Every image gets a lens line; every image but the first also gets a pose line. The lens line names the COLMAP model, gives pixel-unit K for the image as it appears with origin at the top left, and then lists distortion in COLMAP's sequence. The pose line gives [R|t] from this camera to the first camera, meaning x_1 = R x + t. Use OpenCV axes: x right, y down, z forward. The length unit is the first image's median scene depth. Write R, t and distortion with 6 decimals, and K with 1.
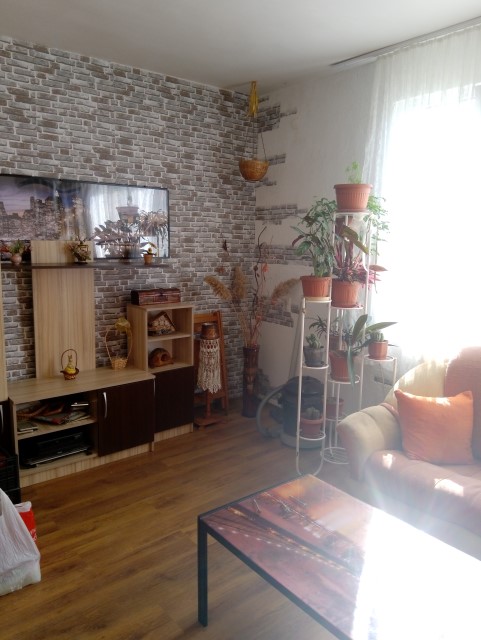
lens RADIAL K [[456.3, 0, 240.5], [0, 456.3, 320.0], [0, 0, 1]] dist [0.007786, -0.080599]
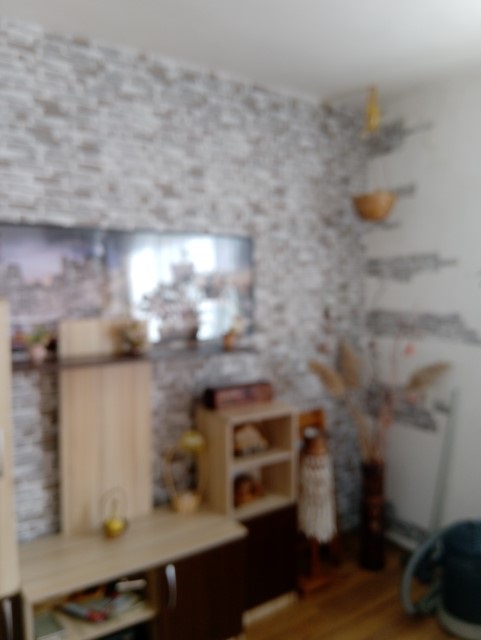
lens RADIAL K [[513.3, 0, 240.5], [0, 513.3, 320.0], [0, 0, 1]] dist [-0.000266, -0.148549]
pose [[0.994780, -0.022664, -0.099498, -0.111323], [0.010245, 0.992280, -0.123595, -0.071135], [0.101531, 0.121931, 0.987332, 0.258363]]
